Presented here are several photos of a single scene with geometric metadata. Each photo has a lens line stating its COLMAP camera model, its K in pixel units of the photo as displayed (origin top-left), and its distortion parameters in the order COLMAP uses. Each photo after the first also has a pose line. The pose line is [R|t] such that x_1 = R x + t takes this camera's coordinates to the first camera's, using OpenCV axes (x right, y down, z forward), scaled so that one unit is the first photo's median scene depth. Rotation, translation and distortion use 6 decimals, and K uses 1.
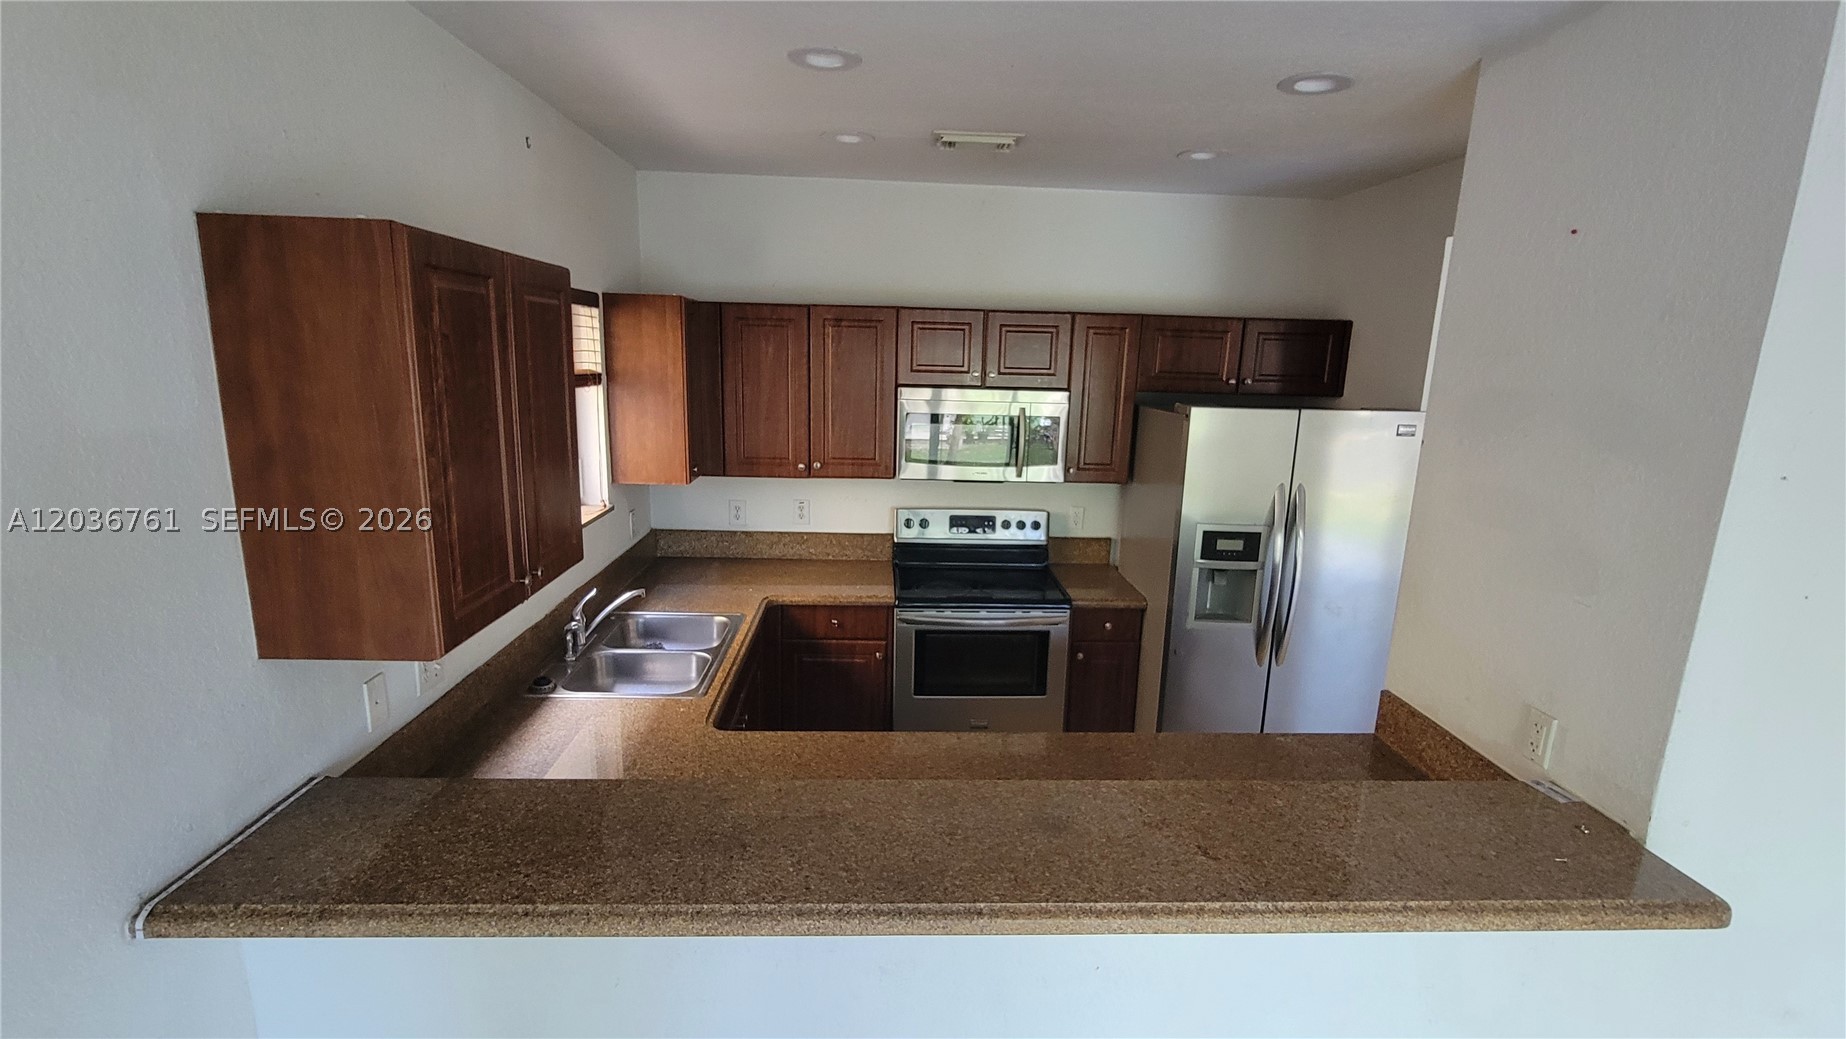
lens RADIAL K [[830.0, 0, 918.7], [0, 830.0, 520.9], [0, 0, 1]] dist [-0.002801, 0.000173]
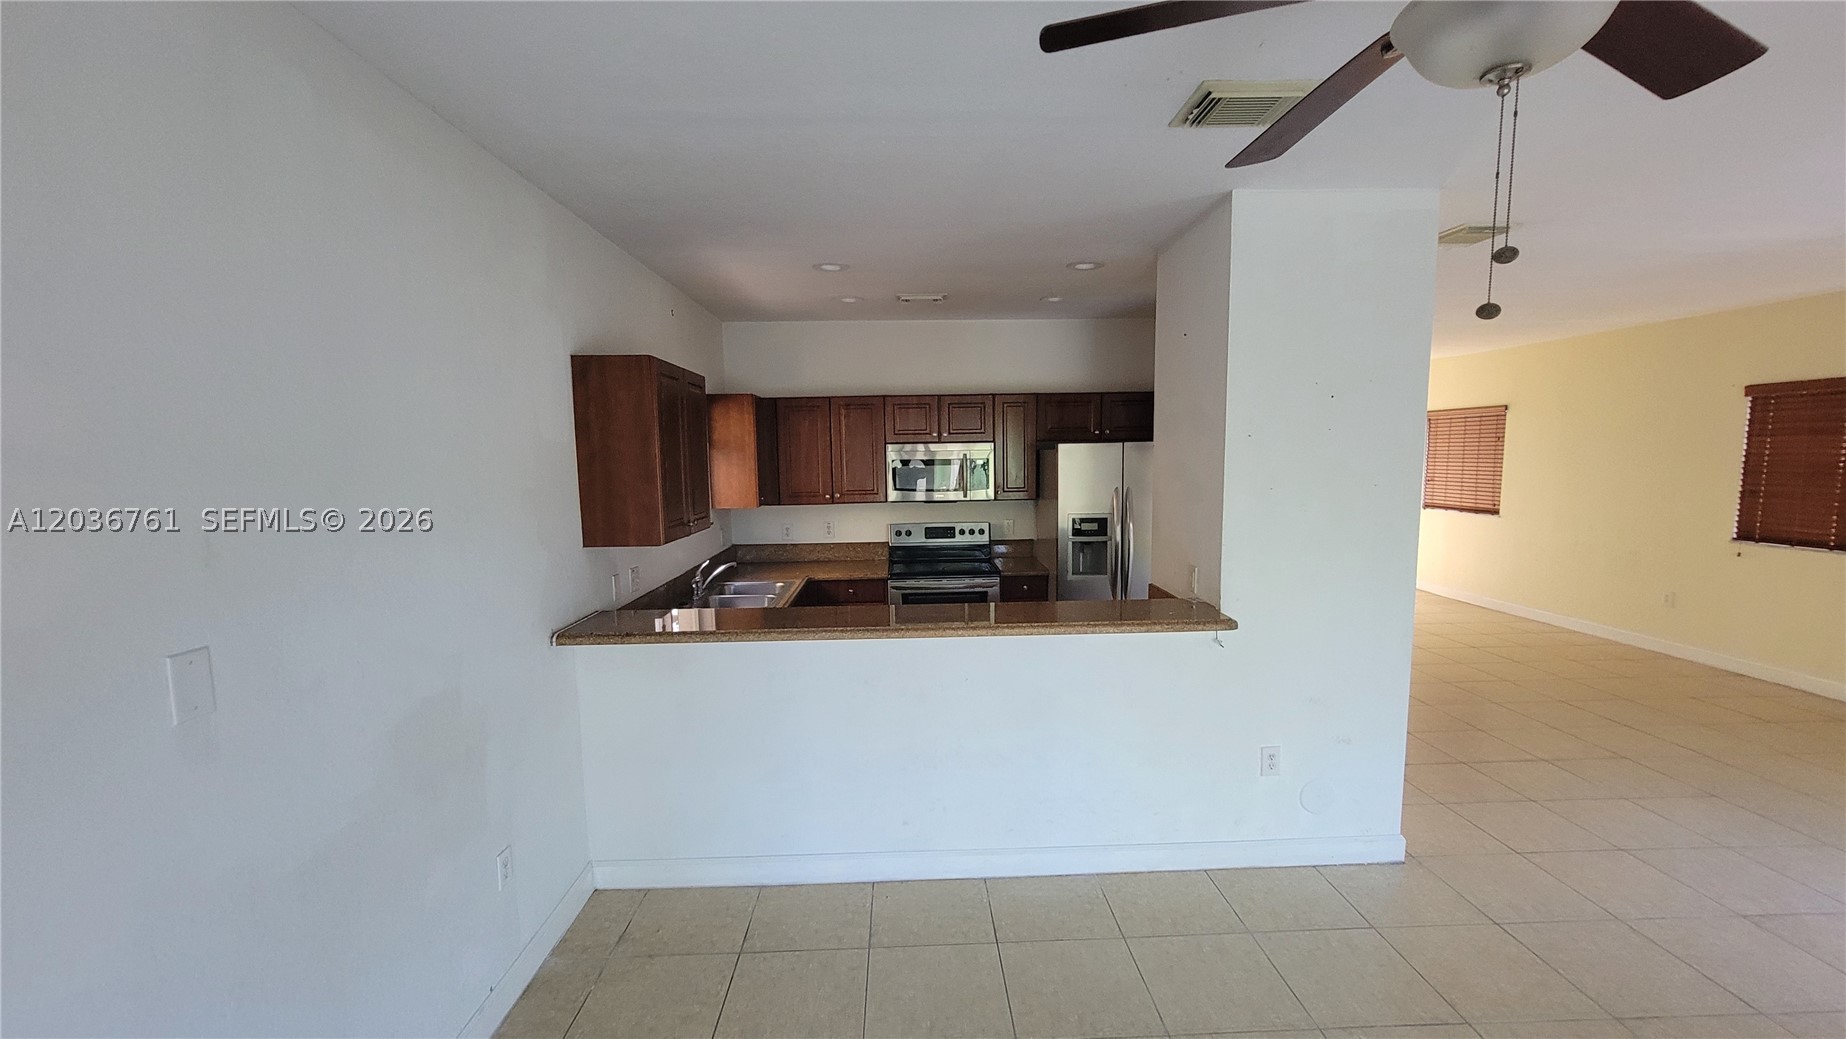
lens RADIAL K [[758.1, 0, 926.9], [0, 758.1, 524.6], [0, 0, 1]] dist [0.002555, -0.001968]
pose [[0.998899, -0.042691, -0.019451, 0.076525], [0.040301, 0.993106, -0.110074, 0.159902], [0.024016, 0.109169, 0.993733, -0.445153]]
